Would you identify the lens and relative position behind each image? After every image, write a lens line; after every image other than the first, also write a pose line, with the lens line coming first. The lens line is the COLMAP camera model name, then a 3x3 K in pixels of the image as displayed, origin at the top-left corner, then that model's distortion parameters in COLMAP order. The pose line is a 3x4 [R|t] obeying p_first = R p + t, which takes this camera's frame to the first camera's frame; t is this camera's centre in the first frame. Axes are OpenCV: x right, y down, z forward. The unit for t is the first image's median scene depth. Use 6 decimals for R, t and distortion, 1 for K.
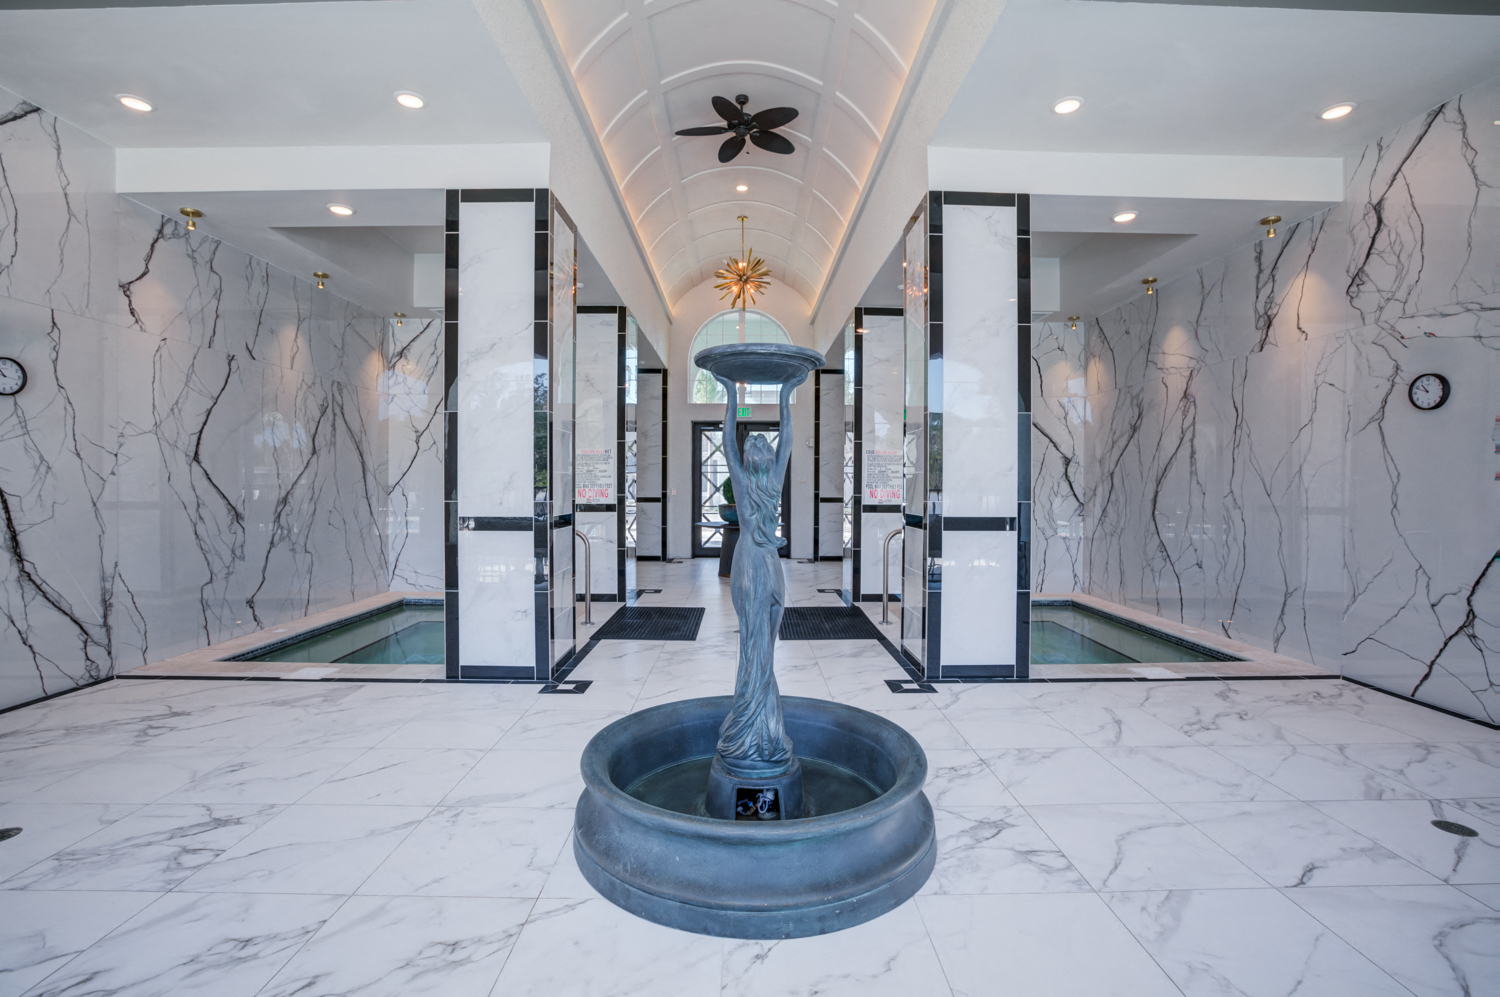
lens RADIAL K [[656.2, 0, 750.0], [0, 656.2, 498.5], [0, 0, 1]] dist [-0.027771, 0.006662]
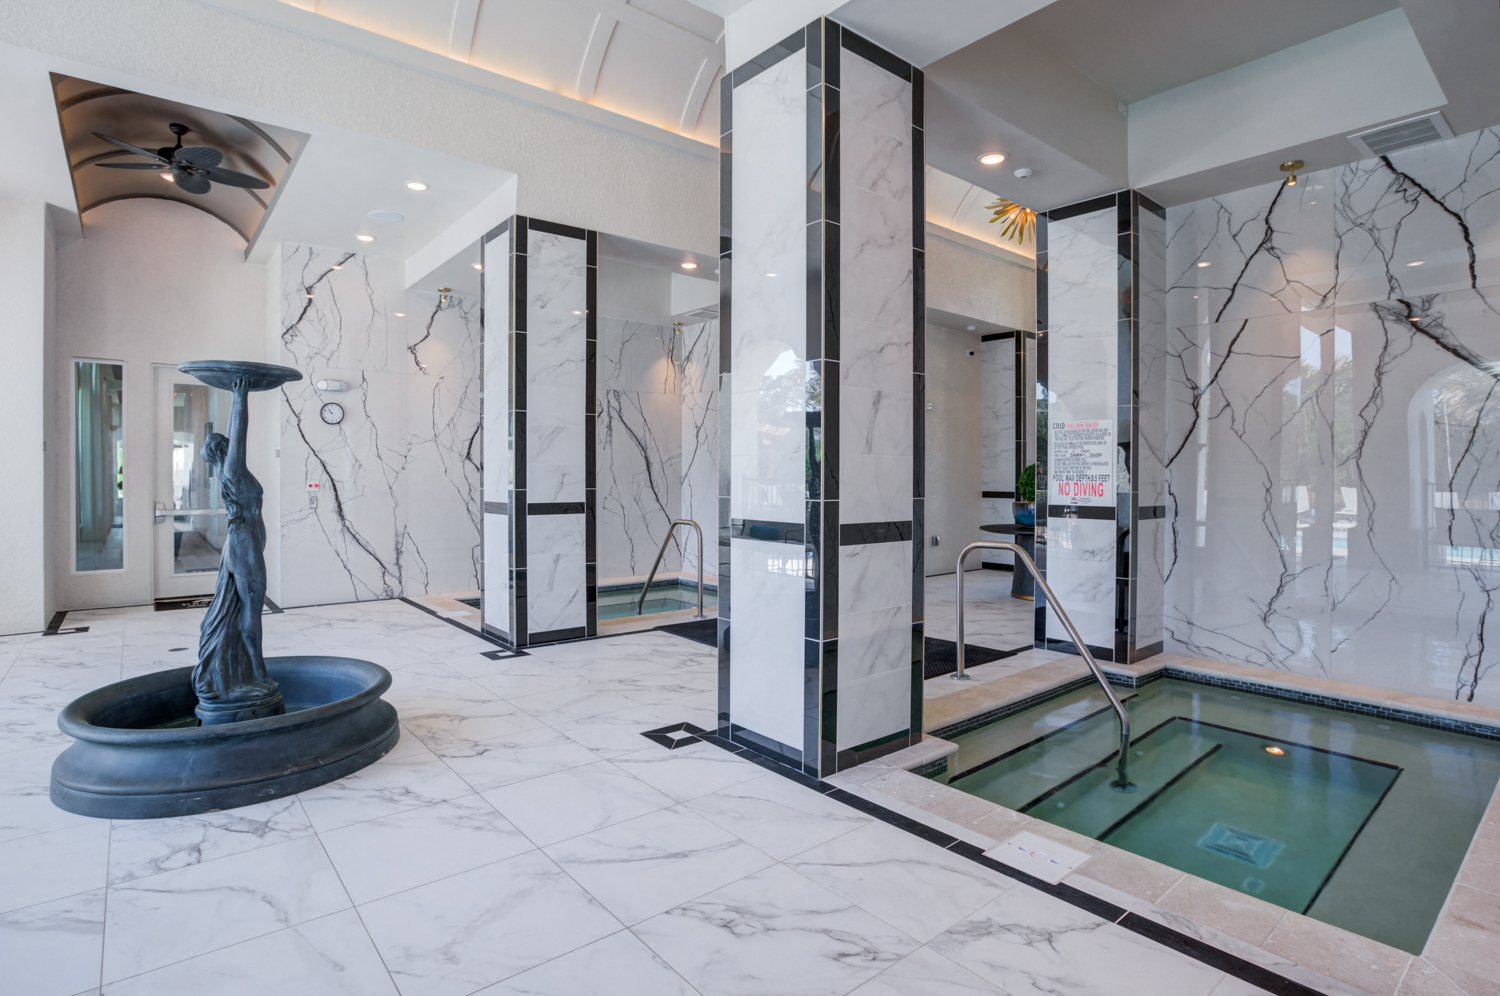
lens RADIAL K [[751.5, 0, 750.0], [0, 751.5, 498.0], [0, 0, 1]] dist [-0.037553, 0.010026]
pose [[0.626219, 0.016436, -0.779474, 0.972189], [-0.013294, 0.999858, 0.010403, 0.003023], [0.779534, 0.003848, 0.626349, 0.523273]]
